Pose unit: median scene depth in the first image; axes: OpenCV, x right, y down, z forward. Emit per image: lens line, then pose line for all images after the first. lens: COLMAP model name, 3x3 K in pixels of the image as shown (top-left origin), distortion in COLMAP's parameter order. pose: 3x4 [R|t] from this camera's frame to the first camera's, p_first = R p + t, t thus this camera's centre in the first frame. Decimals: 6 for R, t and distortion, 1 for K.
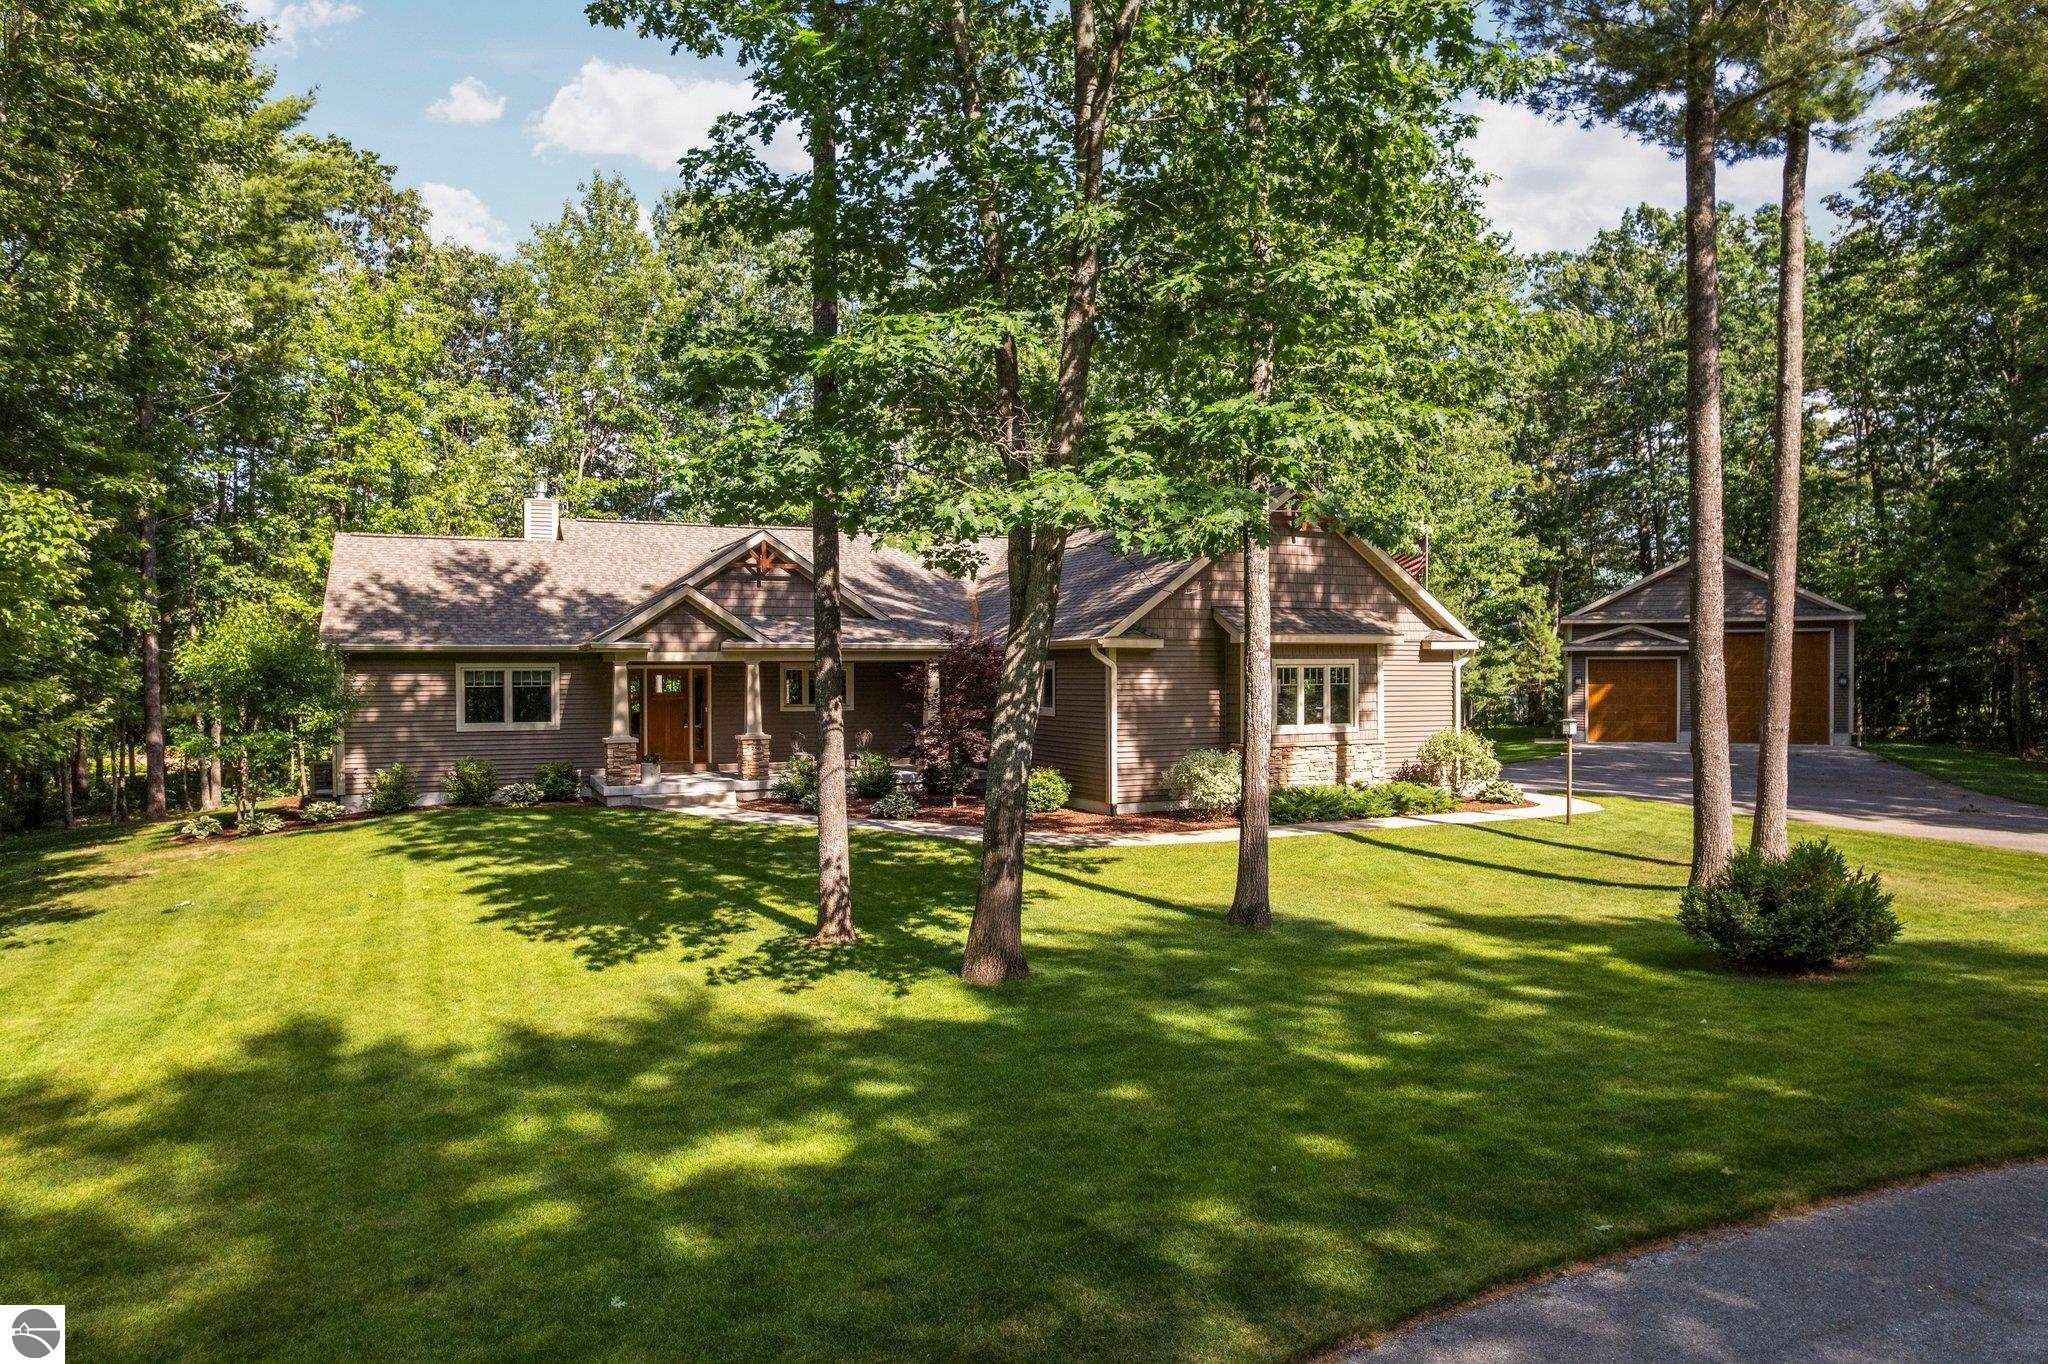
lens RADIAL K [[1294.0, 0, 1024.0], [0, 1294.0, 682.0], [0, 0, 1]] dist [-0.066623, 0.000101]
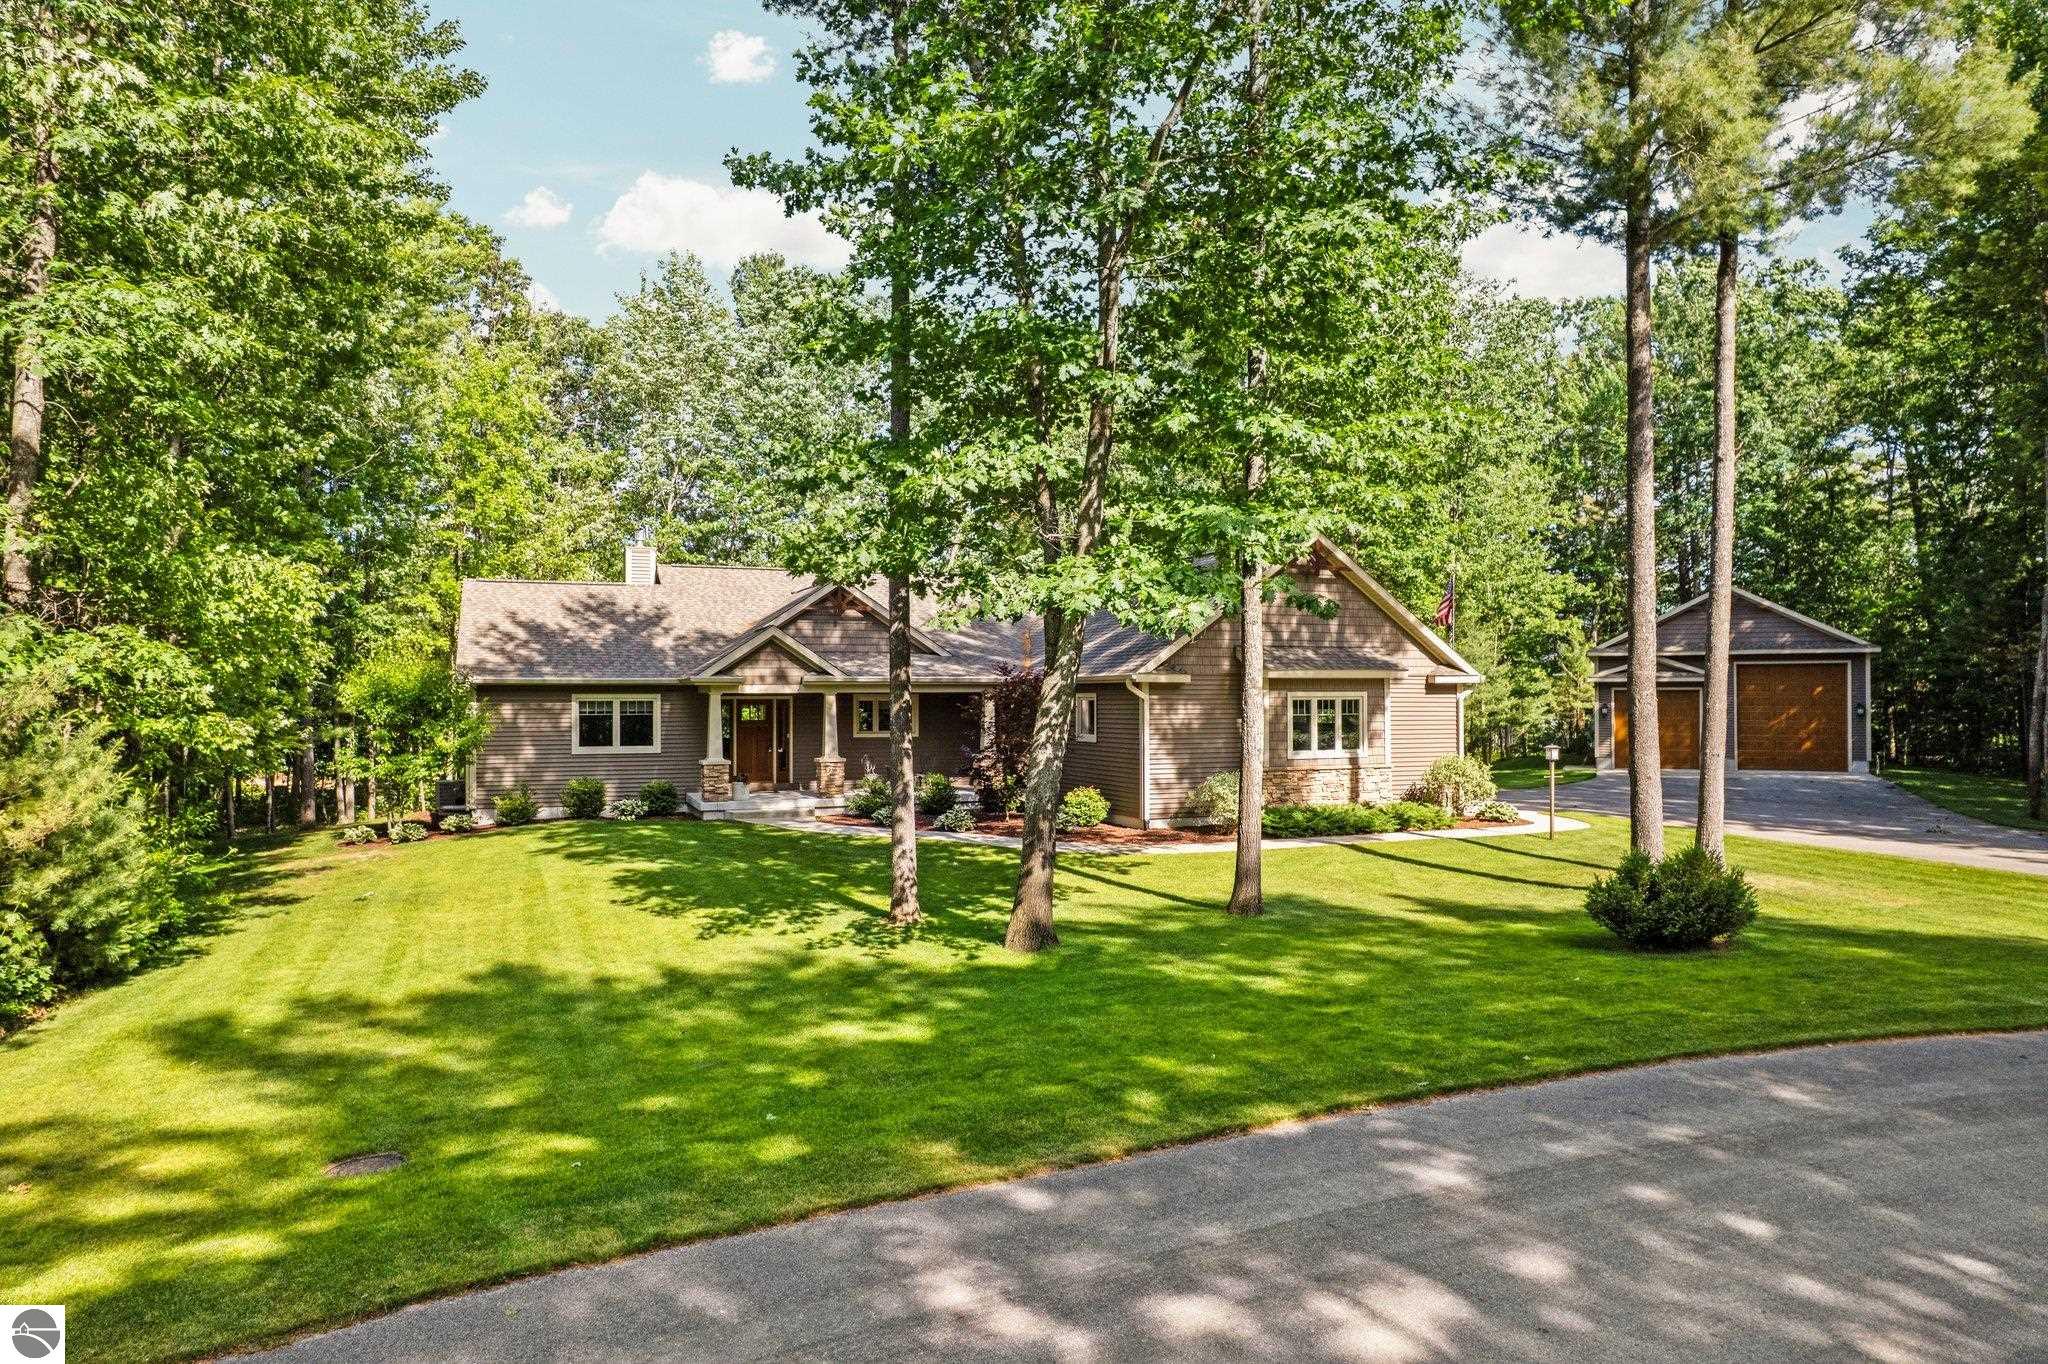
lens RADIAL K [[1294.0, 0, 1024.0], [0, 1294.0, 682.0], [0, 0, 1]] dist [-0.066623, 0.000101]
pose [[0.998924, 0.000867, -0.046358, 0.013299], [-0.001848, 0.999776, -0.021107, -0.002252], [0.046330, 0.021170, 0.998702, -0.136739]]
